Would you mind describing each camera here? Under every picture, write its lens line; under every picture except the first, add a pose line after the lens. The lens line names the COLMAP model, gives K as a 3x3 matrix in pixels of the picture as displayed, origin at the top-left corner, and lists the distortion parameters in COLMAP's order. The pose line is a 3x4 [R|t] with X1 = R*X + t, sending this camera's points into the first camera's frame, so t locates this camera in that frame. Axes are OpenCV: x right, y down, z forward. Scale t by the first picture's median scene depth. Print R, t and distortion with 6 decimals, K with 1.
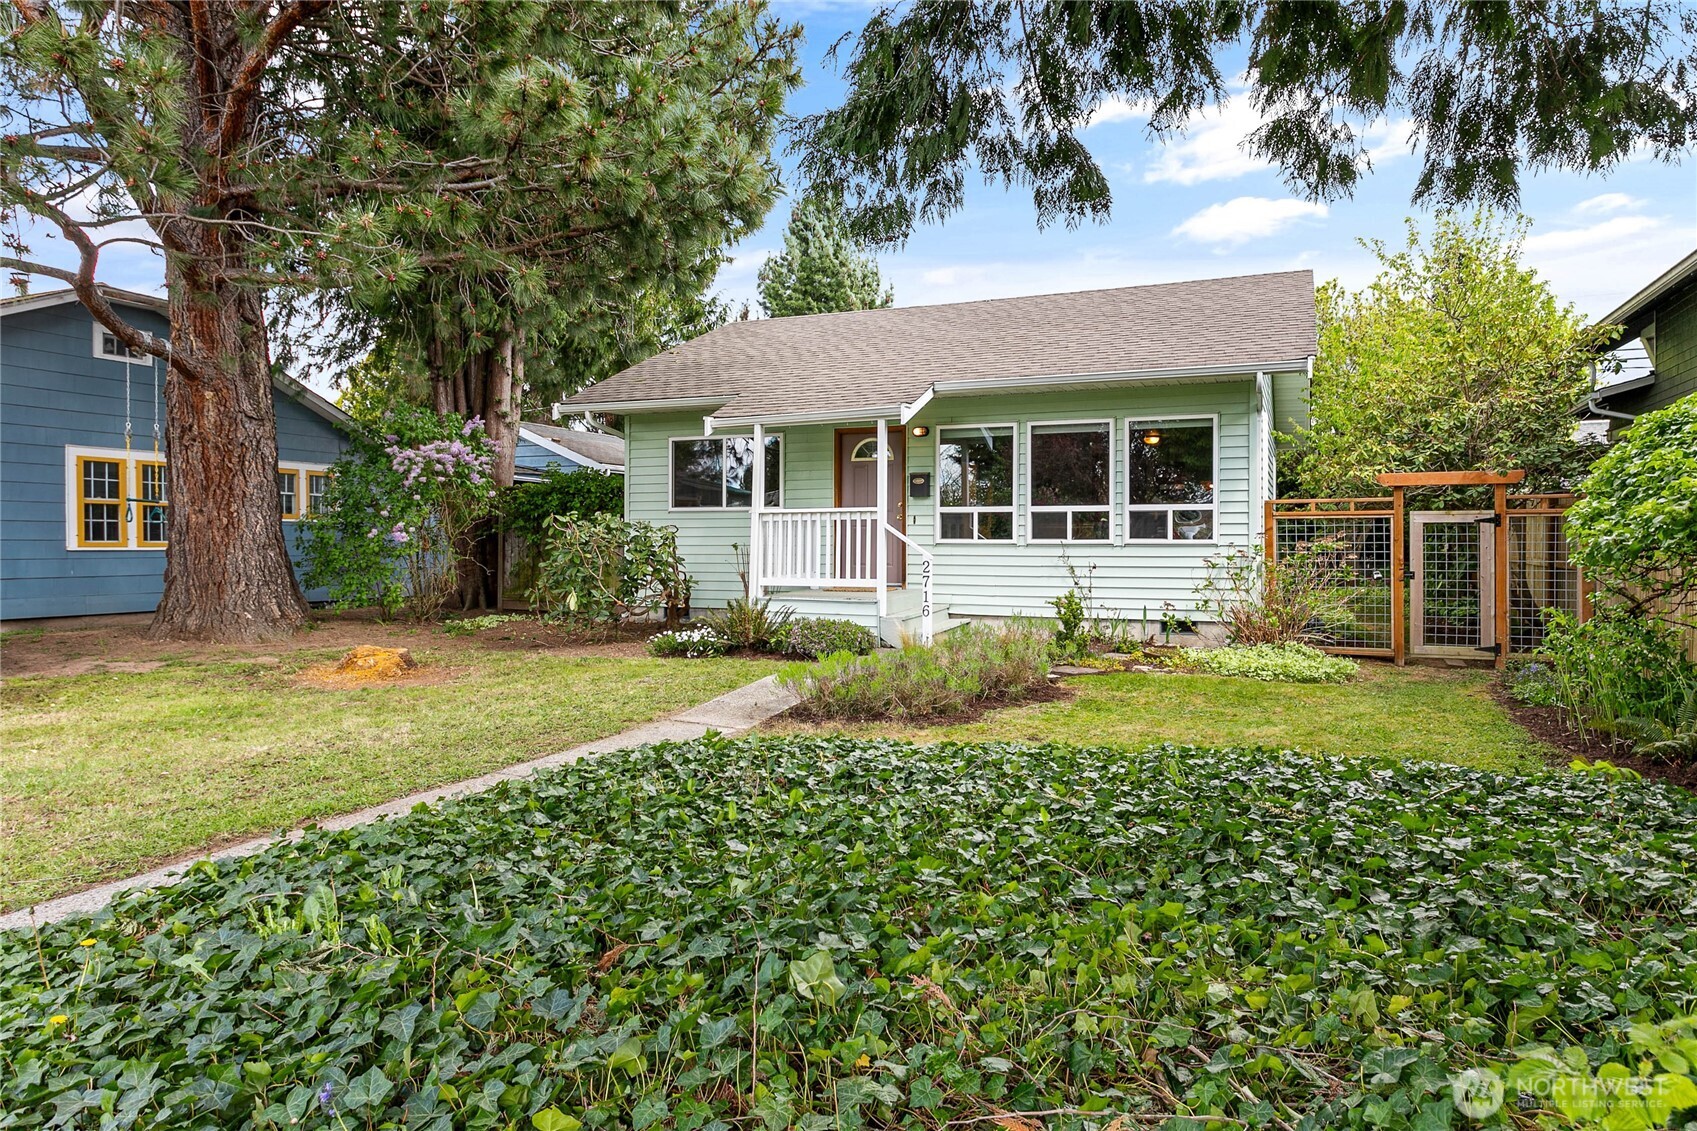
lens RADIAL K [[1099.3, 0, 847.5], [0, 1099.3, 538.0], [0, 0, 1]] dist [0.001647, 0.000264]
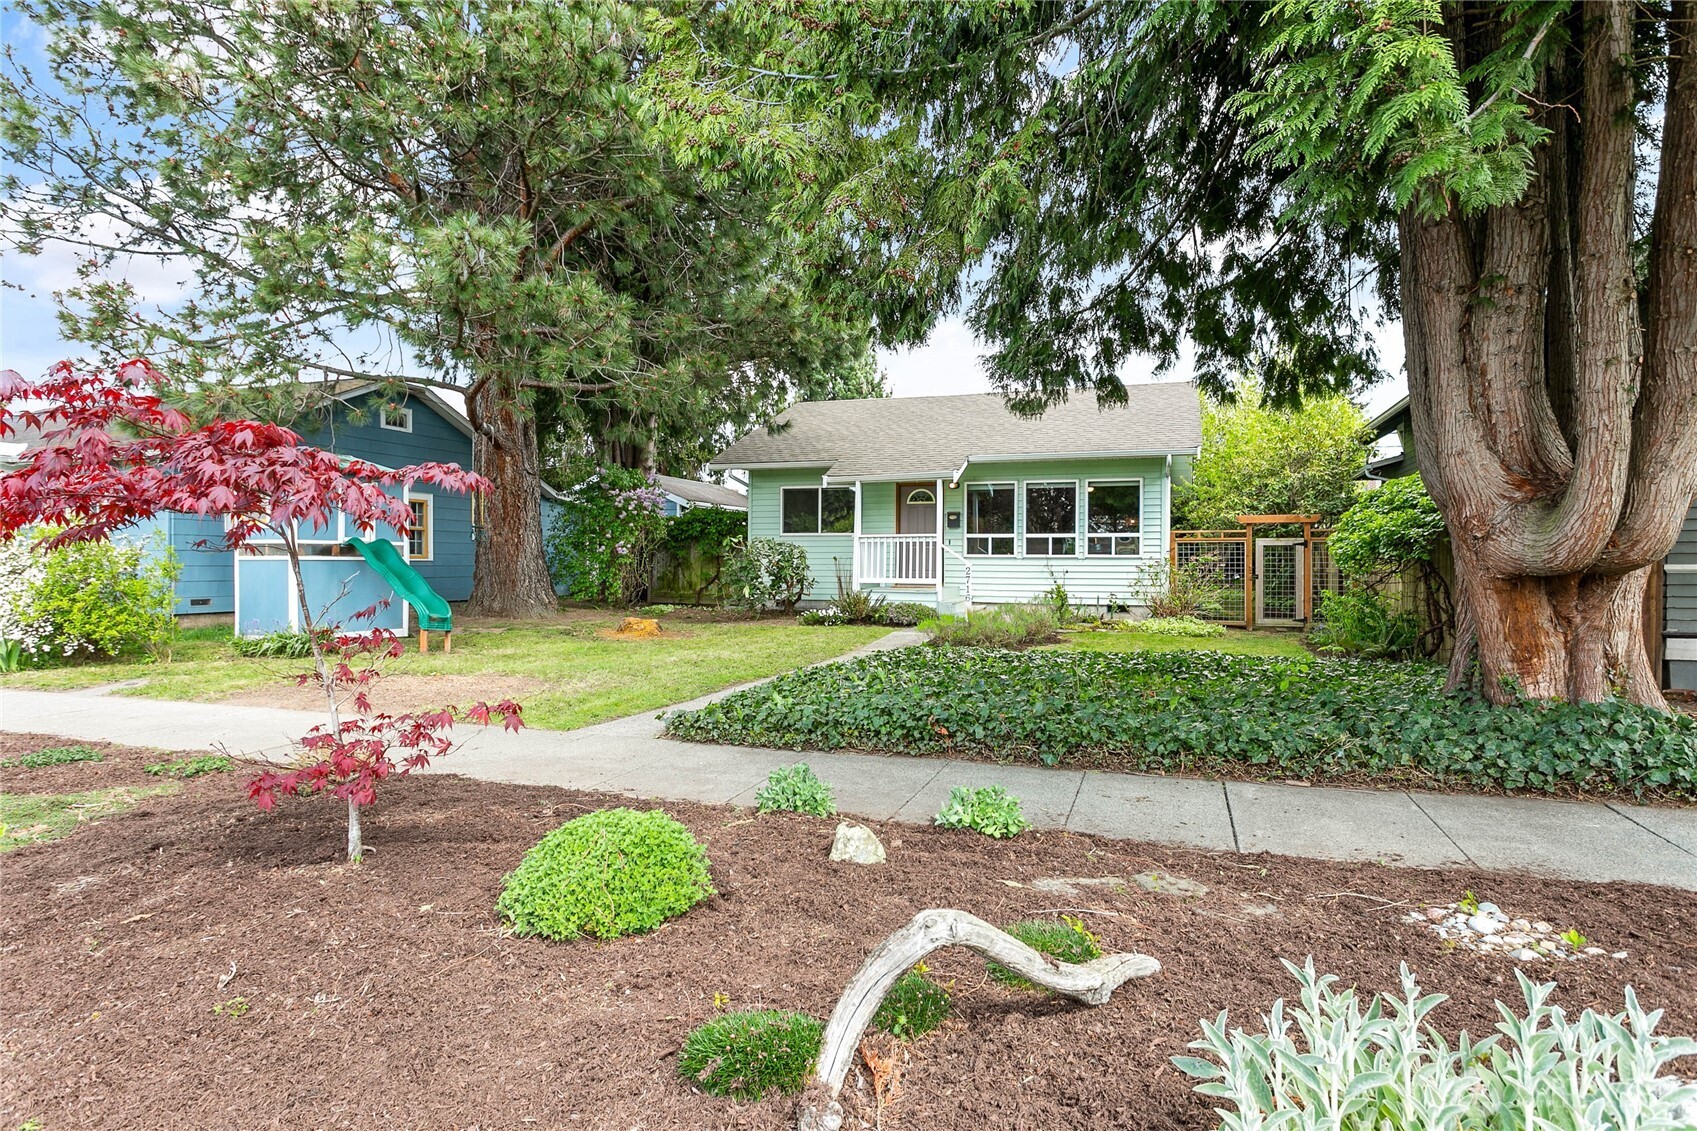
lens RADIAL K [[959.2, 0, 848.5], [0, 959.2, 565.5], [0, 0, 1]] dist [-0.002240, -0.000132]
pose [[0.997403, 0.003727, 0.071921, -0.200308], [-0.004174, 0.999973, 0.006071, 0.010041], [-0.071896, -0.006355, 0.997392, -0.388504]]
